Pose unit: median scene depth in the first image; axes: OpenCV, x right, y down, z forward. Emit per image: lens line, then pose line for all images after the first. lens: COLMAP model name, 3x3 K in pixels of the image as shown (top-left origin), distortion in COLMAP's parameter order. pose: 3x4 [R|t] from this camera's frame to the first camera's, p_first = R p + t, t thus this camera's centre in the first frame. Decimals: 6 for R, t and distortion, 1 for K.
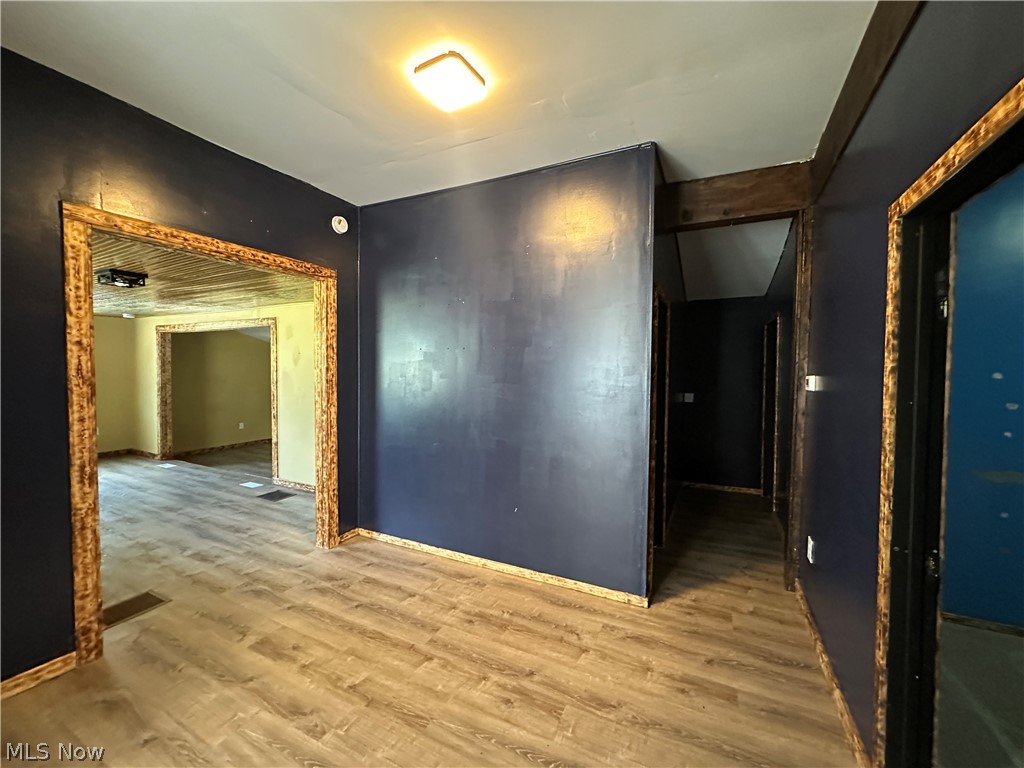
lens RADIAL K [[410.1, 0, 512.9], [0, 410.1, 379.2], [0, 0, 1]] dist [-0.005834, 0.001216]
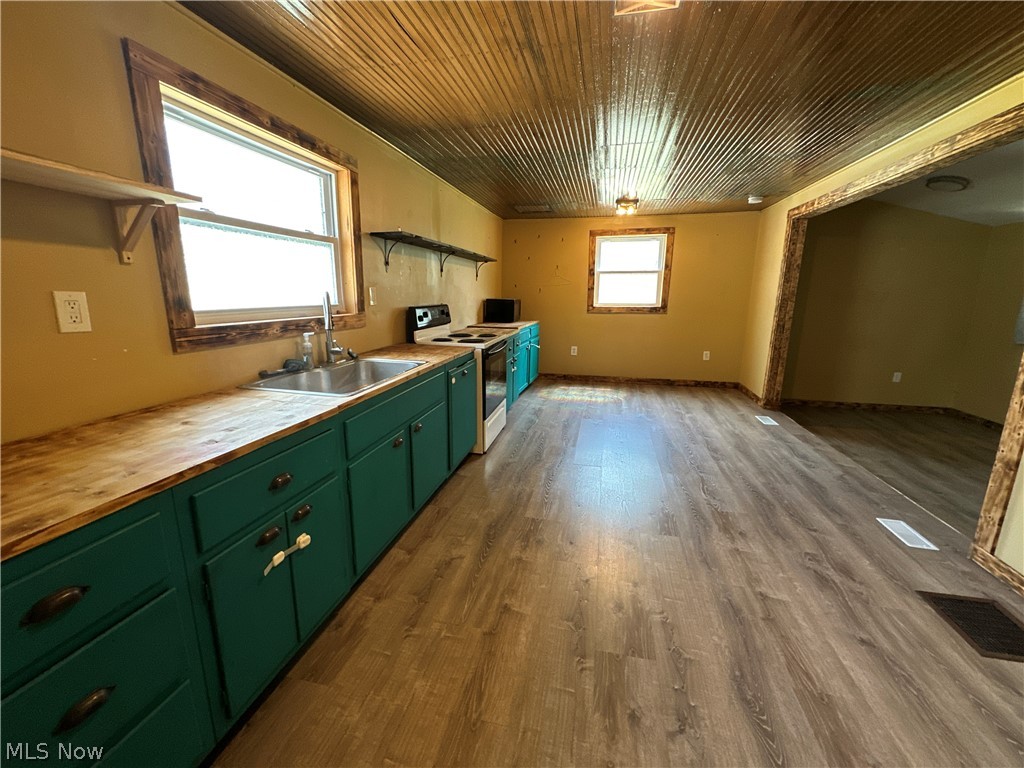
lens RADIAL K [[410.1, 0, 509.3], [0, 410.1, 384.6], [0, 0, 1]] dist [-0.005834, 0.001216]
pose [[0.228663, 0.204695, -0.951742, -0.493395], [-0.028746, 0.978638, 0.203573, 0.041357], [0.973081, -0.019191, 0.229662, 0.687336]]
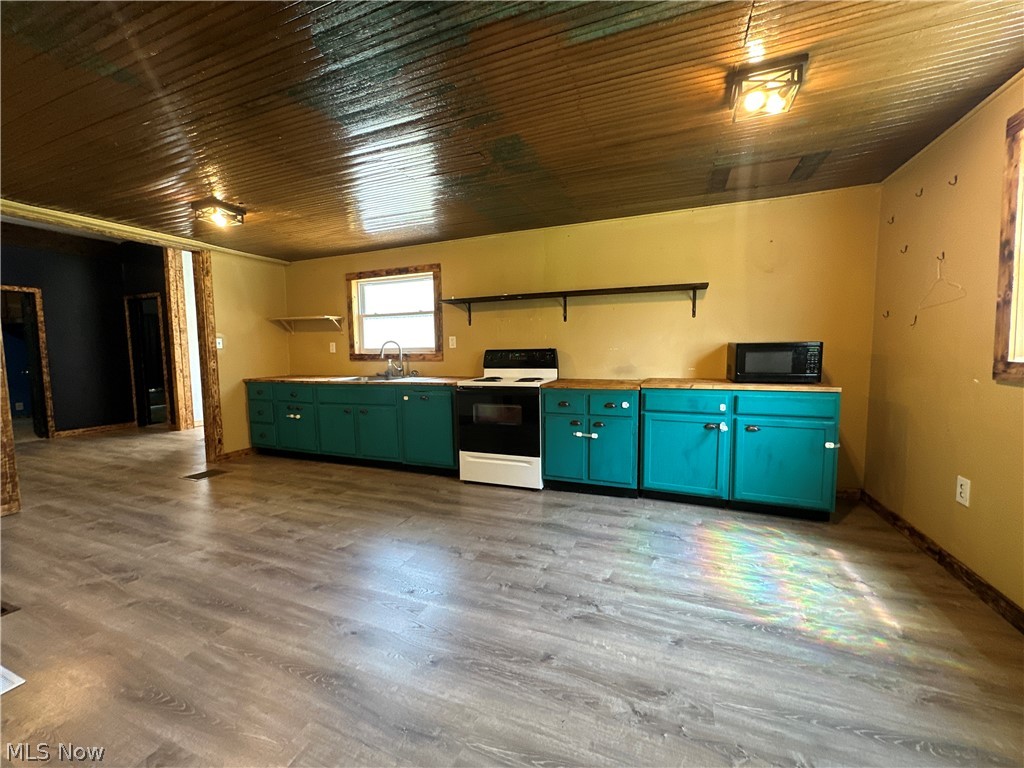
lens RADIAL K [[410.1, 0, 512.3], [0, 410.1, 383.7], [0, 0, 1]] dist [-0.005834, 0.001216]
pose [[-0.997172, 0.009075, -0.074607, -1.351220], [0.000862, 0.994000, 0.109381, 0.033032], [0.075152, 0.109007, -0.991196, 1.759713]]
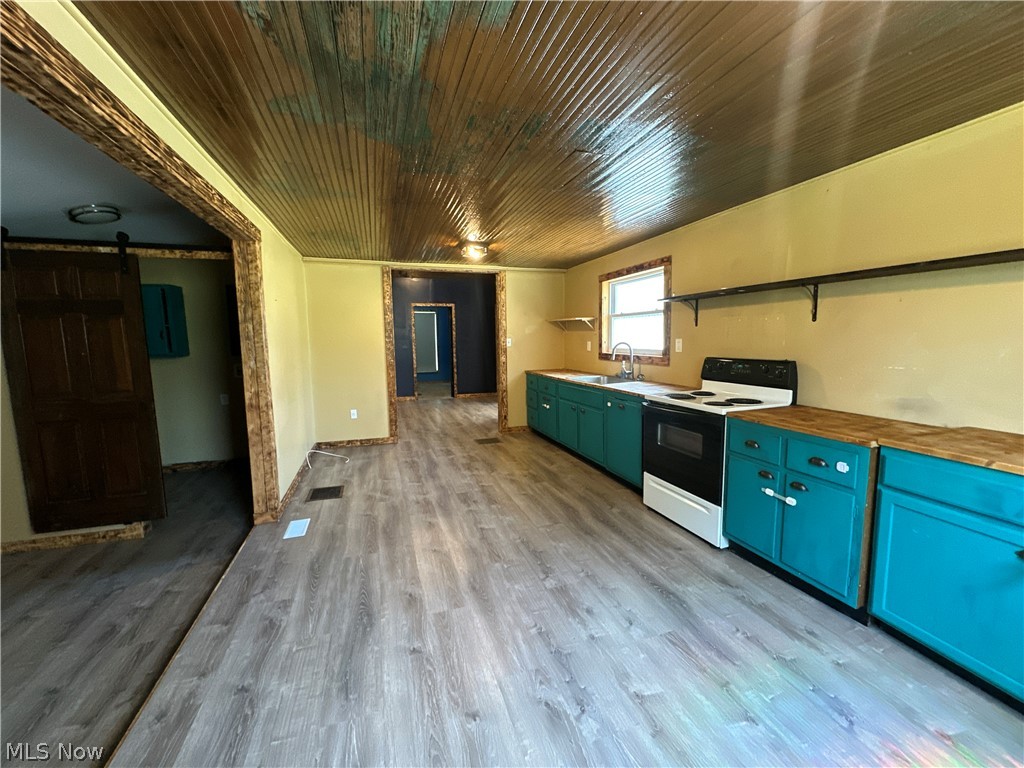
lens RADIAL K [[410.1, 0, 510.0], [0, 410.1, 384.7], [0, 0, 1]] dist [-0.005834, 0.001216]
pose [[-0.701851, -0.082364, 0.707547, -1.688161], [0.027167, 0.989475, 0.142130, -0.014202], [-0.711806, 0.118976, -0.692226, 1.591844]]
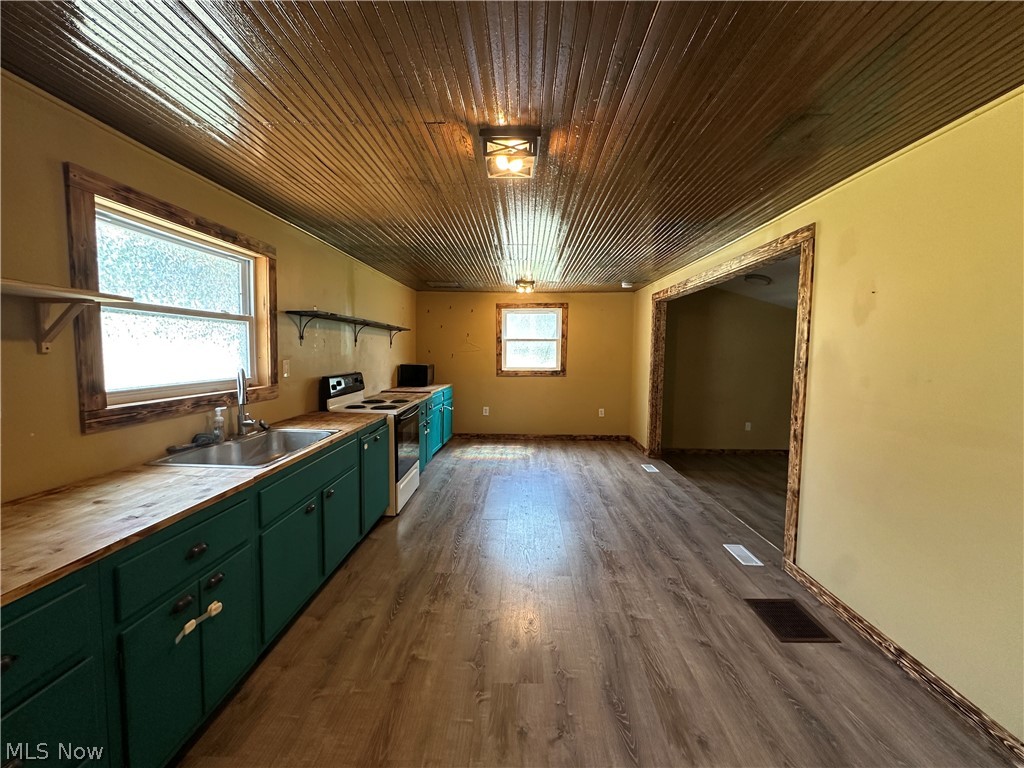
lens RADIAL K [[410.1, 0, 510.7], [0, 410.1, 383.5], [0, 0, 1]] dist [-0.005834, 0.001216]
pose [[0.416466, 0.064937, -0.906829, -0.401795], [-0.028665, 0.997888, 0.058293, 0.013979], [0.908699, 0.001717, 0.417448, 0.683339]]
